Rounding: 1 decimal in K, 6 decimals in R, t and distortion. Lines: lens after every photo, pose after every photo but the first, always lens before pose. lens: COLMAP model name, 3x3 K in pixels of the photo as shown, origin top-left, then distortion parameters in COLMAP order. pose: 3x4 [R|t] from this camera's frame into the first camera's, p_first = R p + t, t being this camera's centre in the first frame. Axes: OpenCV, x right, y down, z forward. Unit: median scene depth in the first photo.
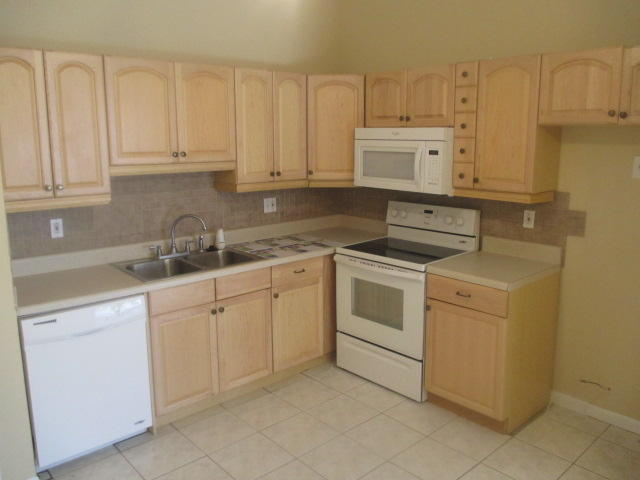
lens RADIAL K [[532.6, 0, 322.8], [0, 532.6, 238.1], [0, 0, 1]] dist [-0.040486, 0.002994]
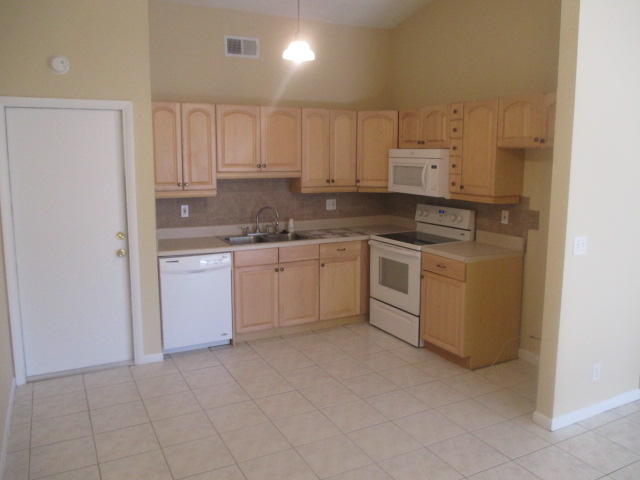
lens RADIAL K [[532.6, 0, 318.4], [0, 532.6, 240.4], [0, 0, 1]] dist [-0.040486, 0.002994]
pose [[0.966734, 0.045837, -0.251645, 0.279628], [-0.053376, 0.998305, -0.023214, 0.081624], [0.250154, 0.035874, 0.967541, -0.426739]]
